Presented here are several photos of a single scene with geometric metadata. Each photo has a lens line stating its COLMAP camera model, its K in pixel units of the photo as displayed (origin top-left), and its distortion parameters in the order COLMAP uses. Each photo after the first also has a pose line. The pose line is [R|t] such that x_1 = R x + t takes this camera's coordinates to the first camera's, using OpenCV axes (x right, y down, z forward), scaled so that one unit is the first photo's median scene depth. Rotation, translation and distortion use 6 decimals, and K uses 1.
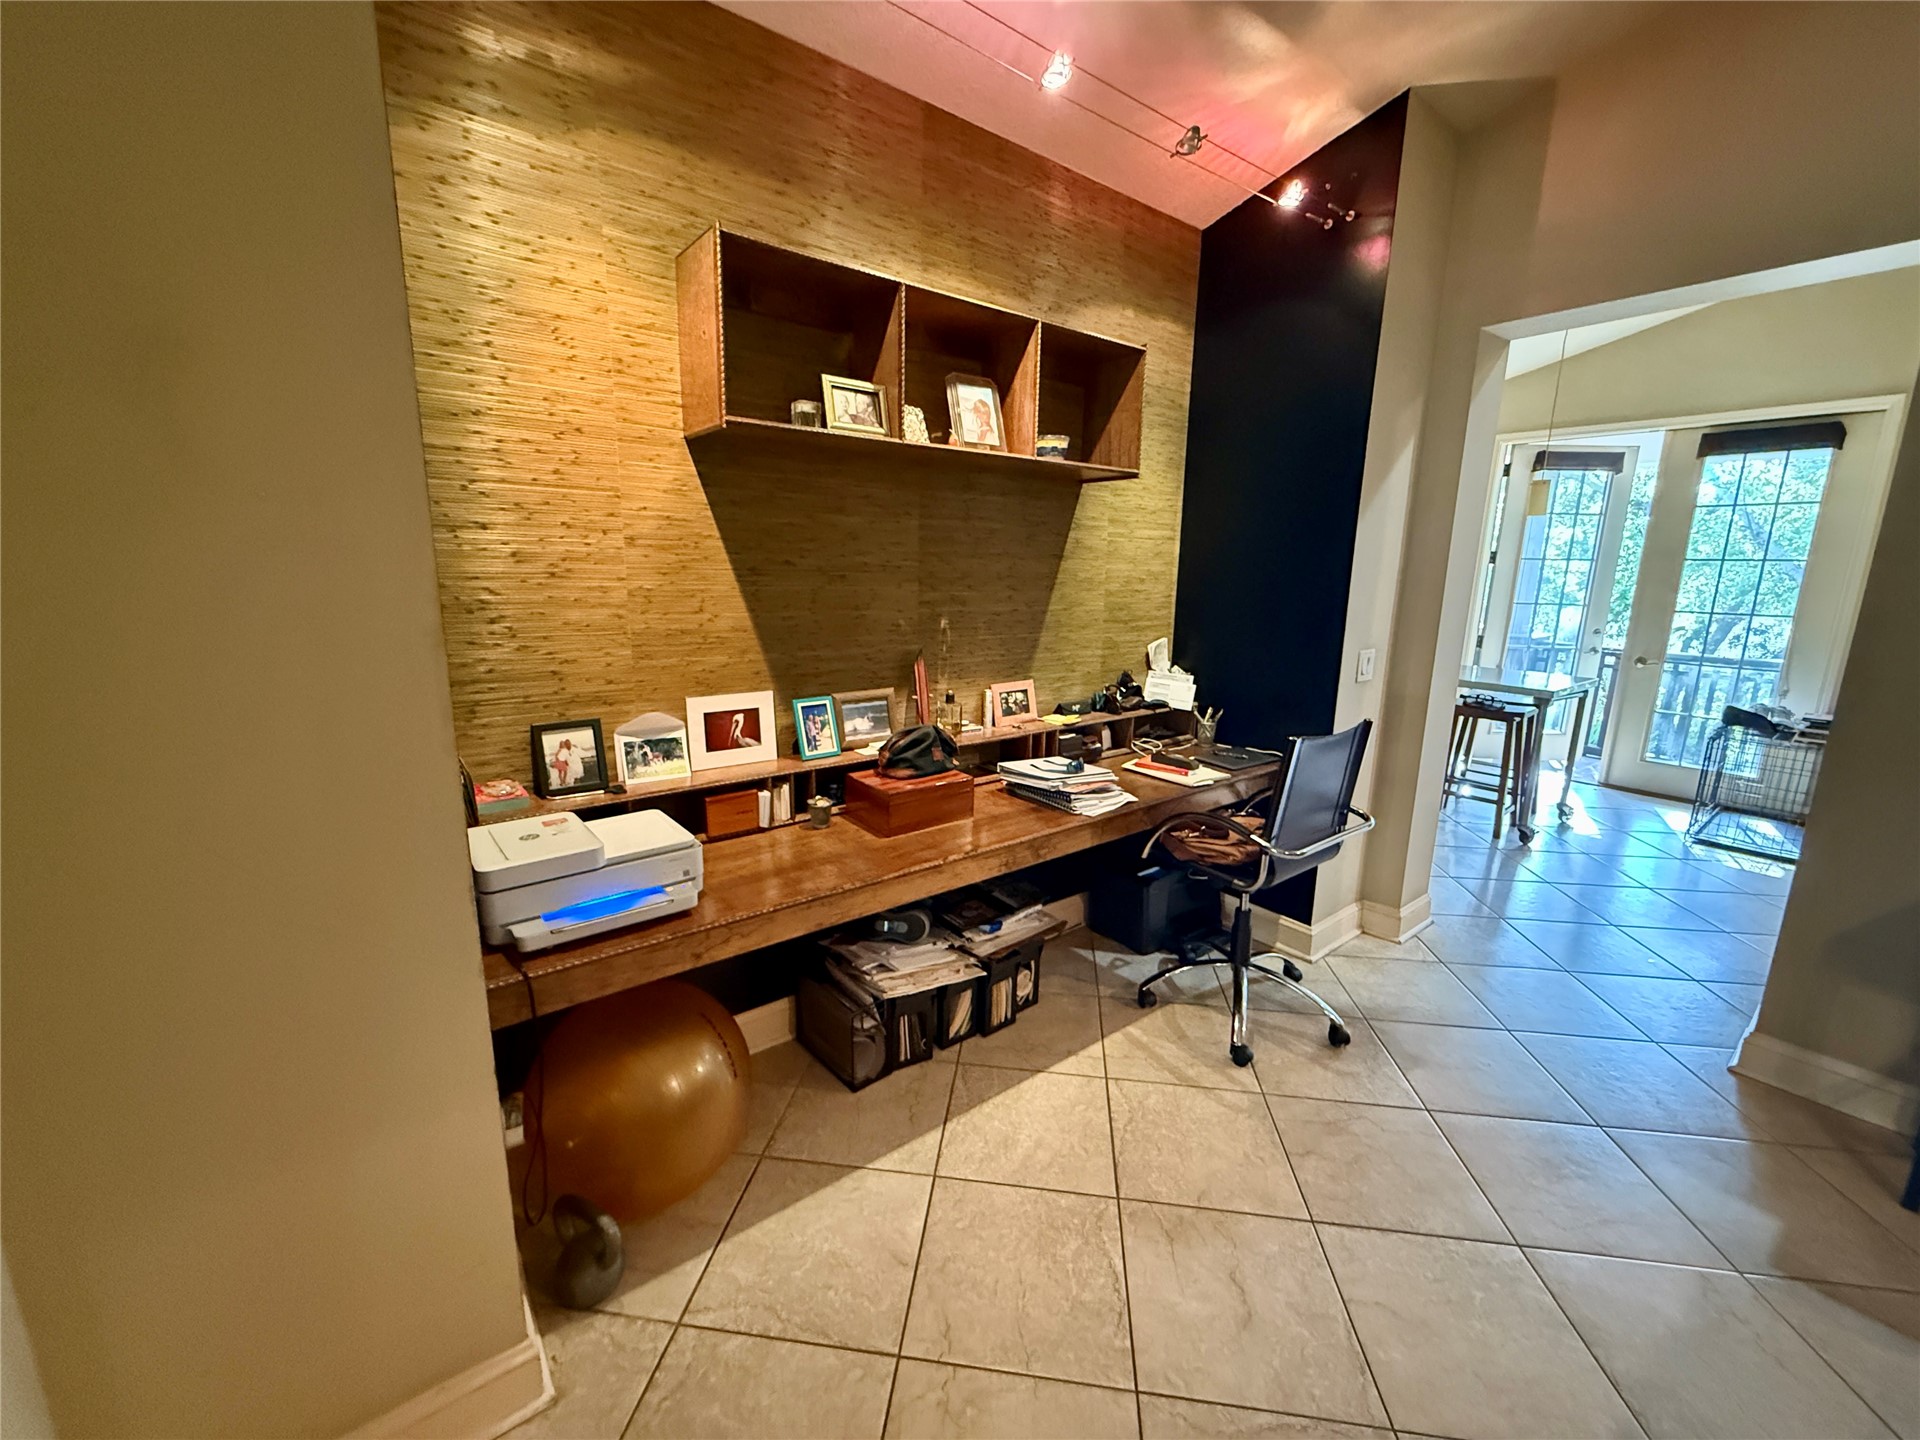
lens RADIAL K [[762.6, 0, 948.7], [0, 762.6, 719.5], [0, 0, 1]] dist [0.001329, 0.000143]
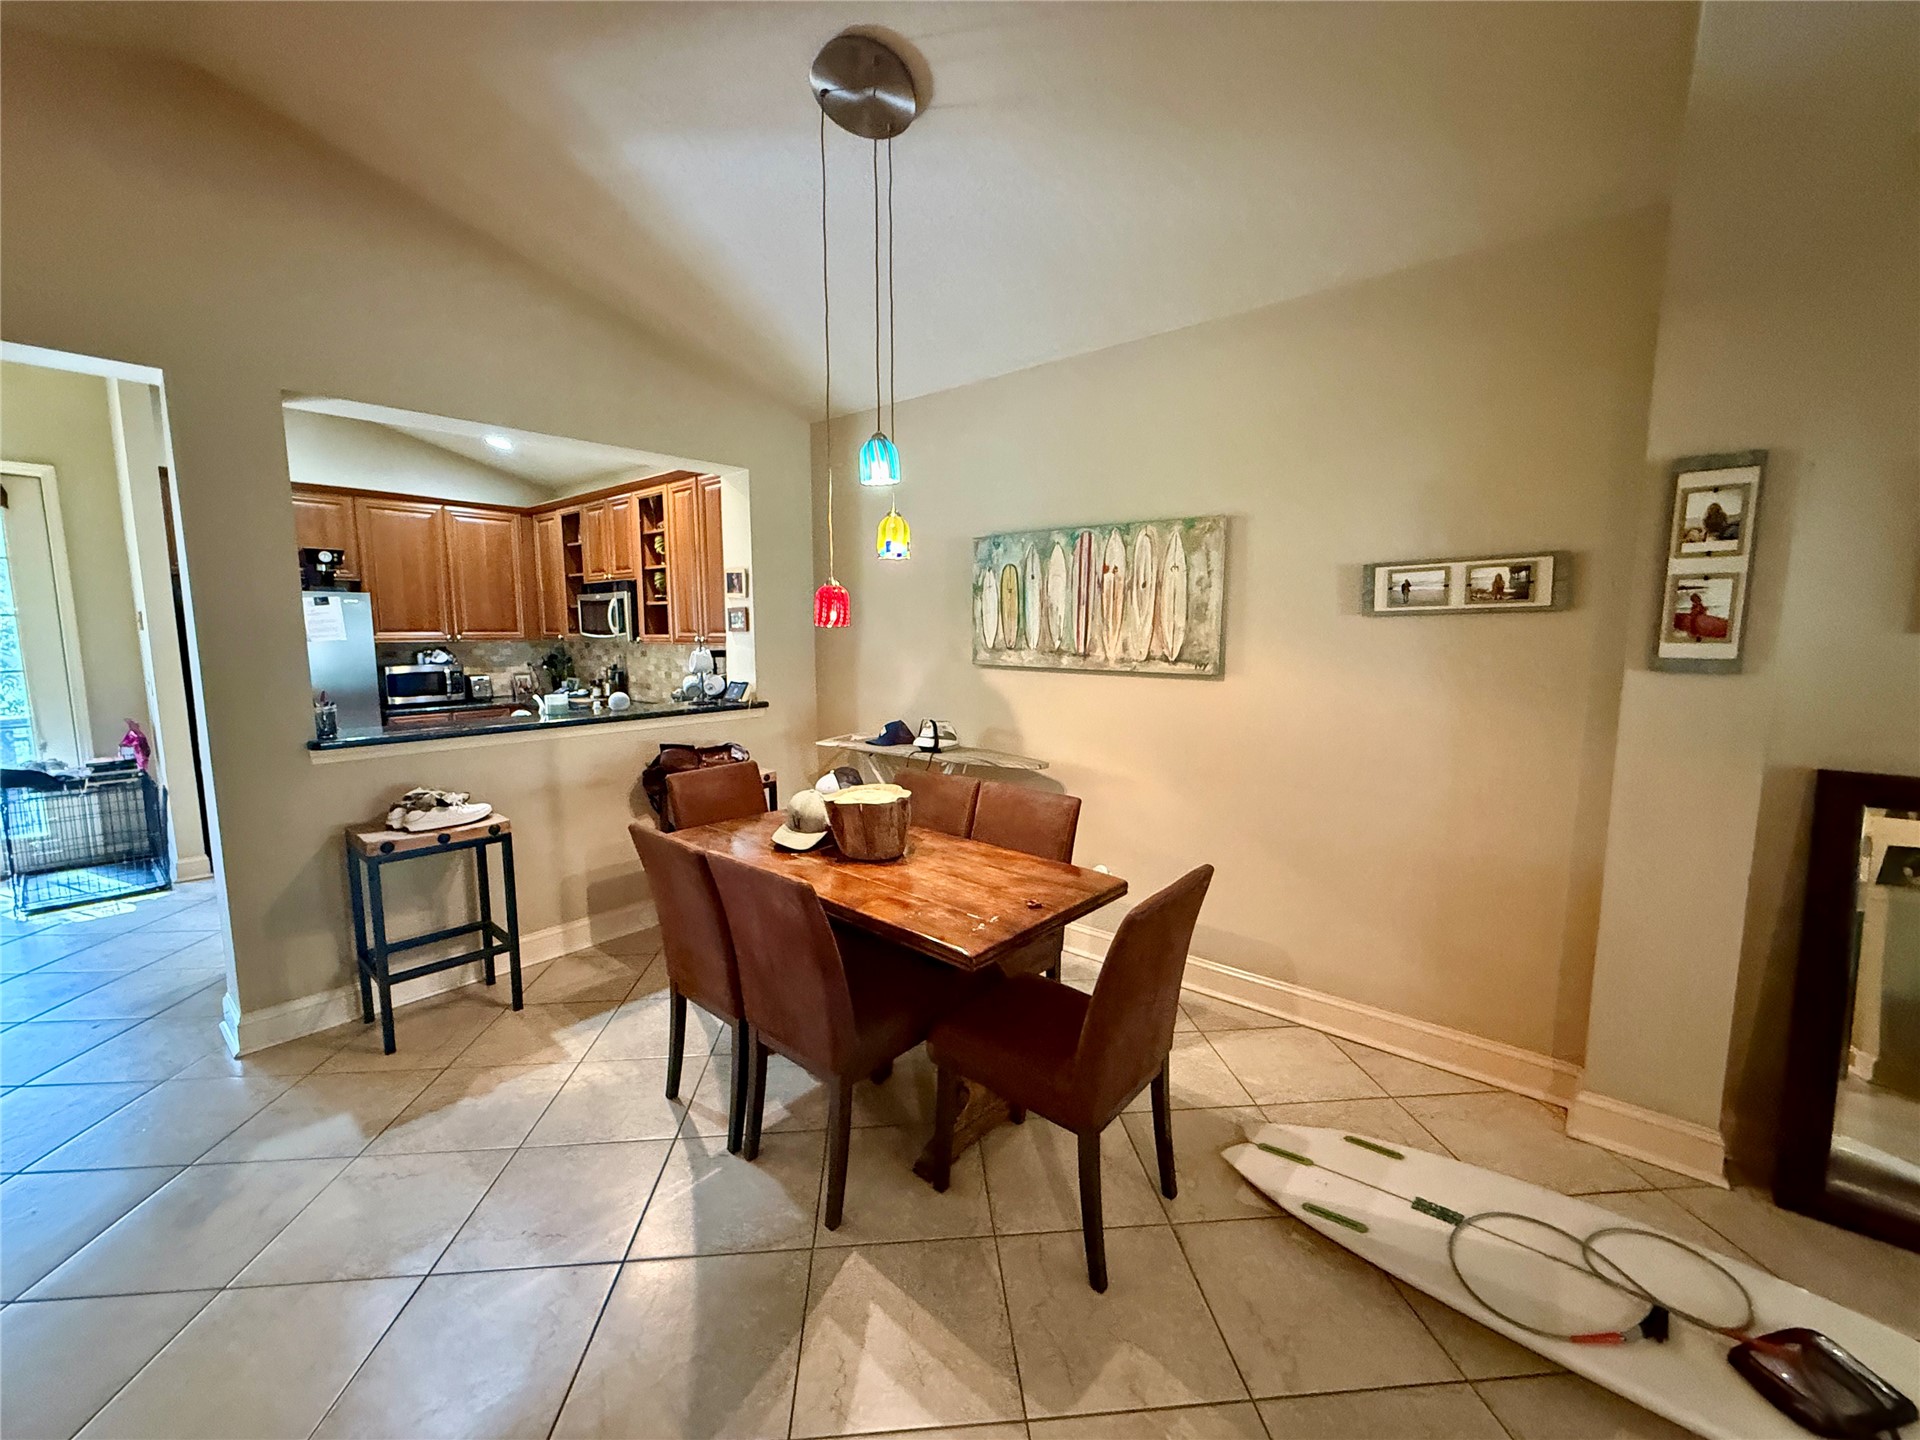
lens RADIAL K [[769.2, 0, 955.0], [0, 769.2, 721.9], [0, 0, 1]] dist [0.001440, 0.000113]
pose [[-0.215174, -0.132653, 0.967524, -0.246987], [0.194706, 0.965013, 0.175611, -0.019623], [-0.956969, 0.226170, -0.181818, 0.060863]]
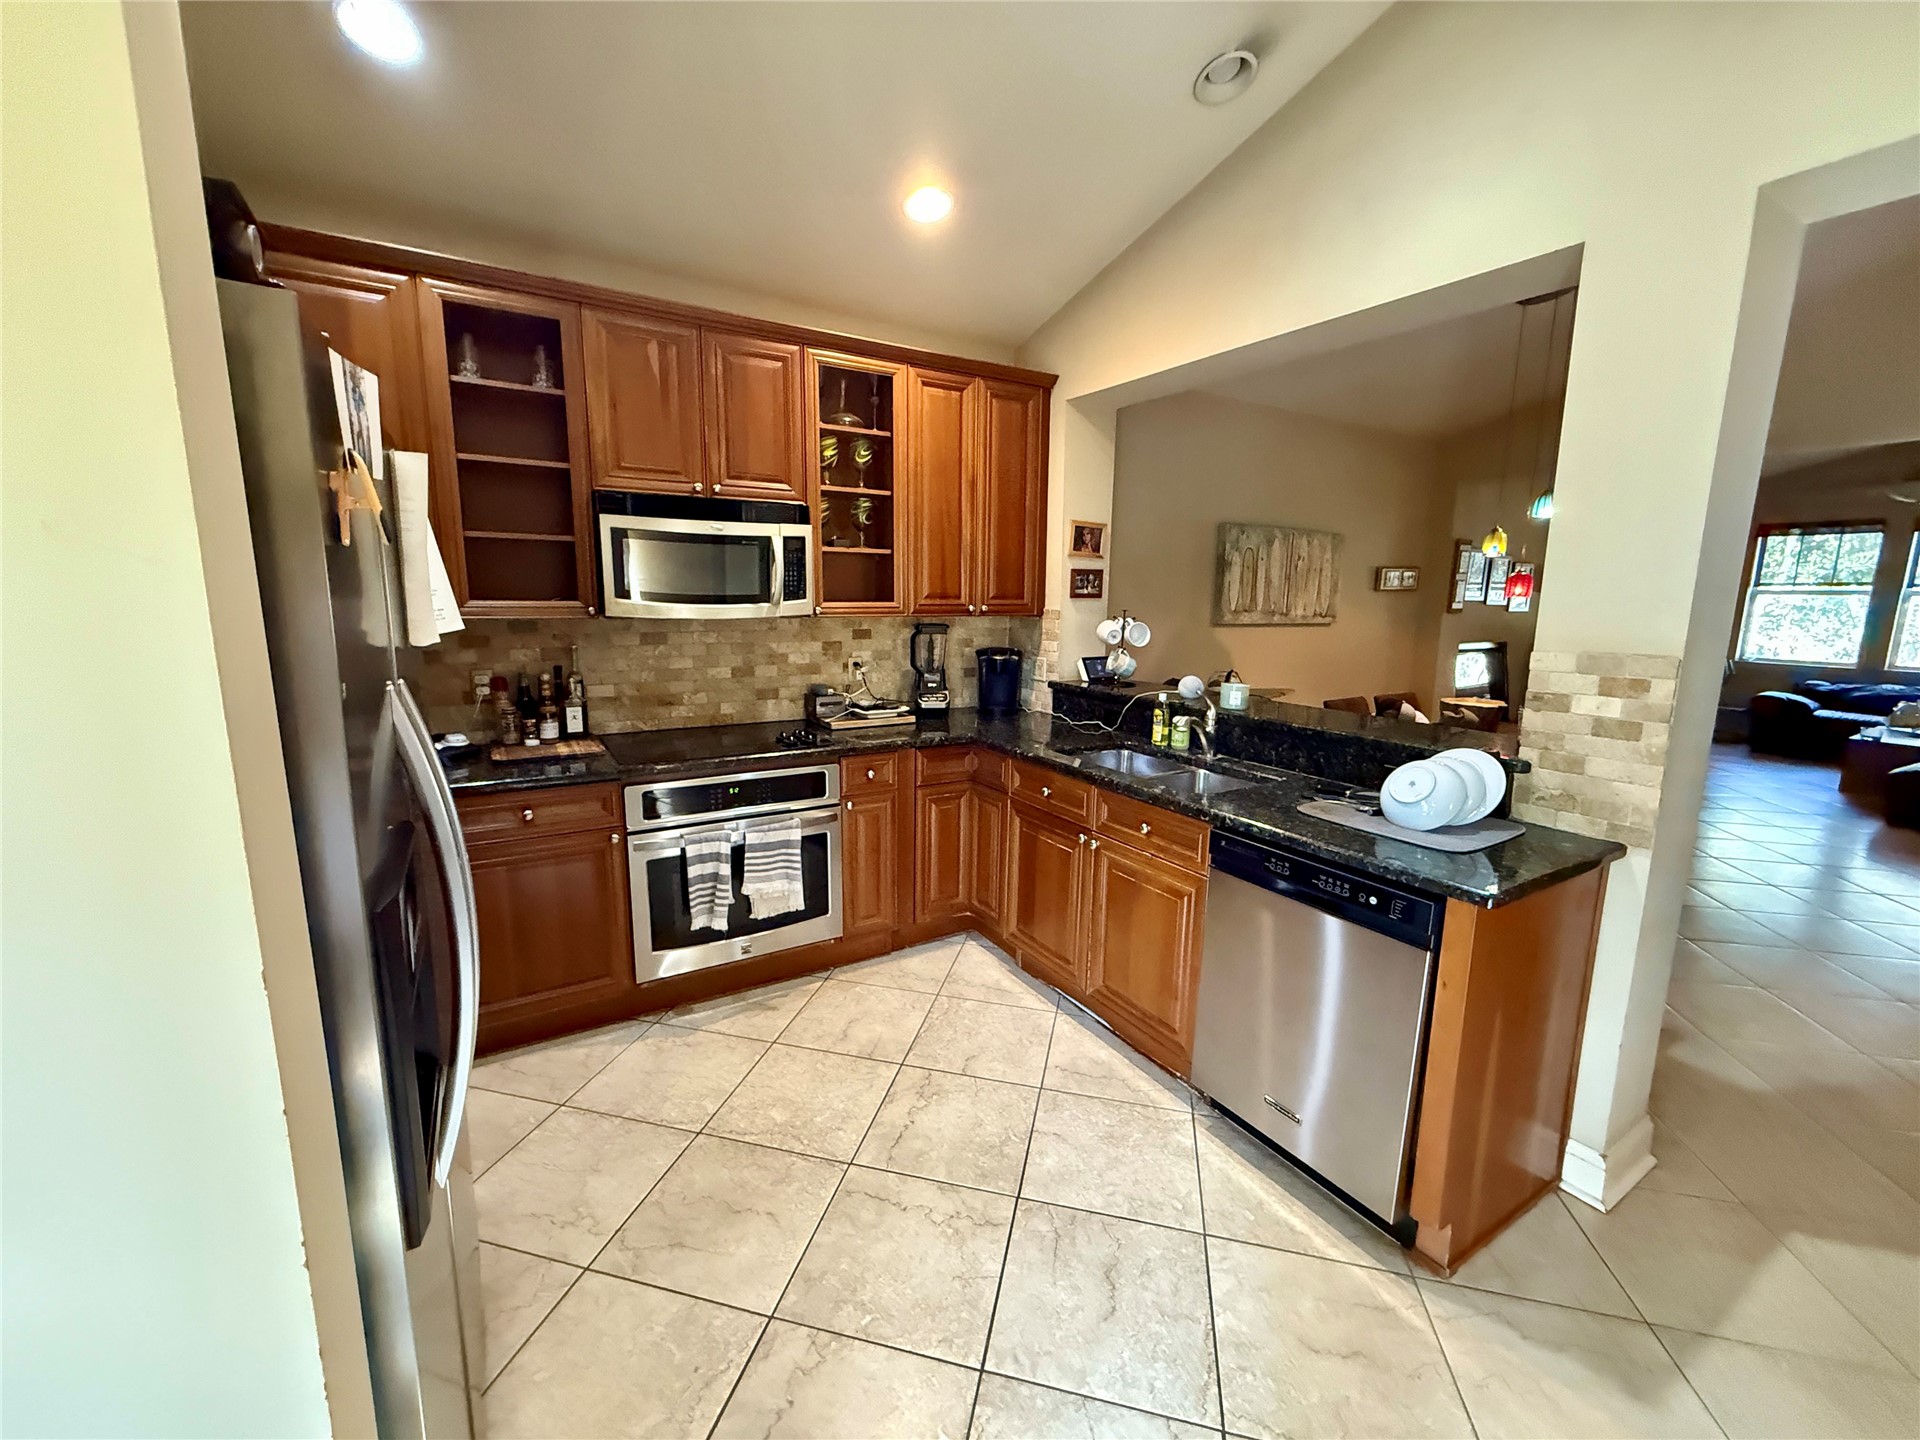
lens RADIAL K [[769.2, 0, 955.0], [0, 769.2, 721.9], [0, 0, 1]] dist [0.001440, 0.000113]
pose [[-0.994586, -0.042858, 0.094664, 1.676562], [-0.005542, 0.931565, 0.363533, -0.318094], [-0.103766, 0.361041, -0.926759, 1.636418]]
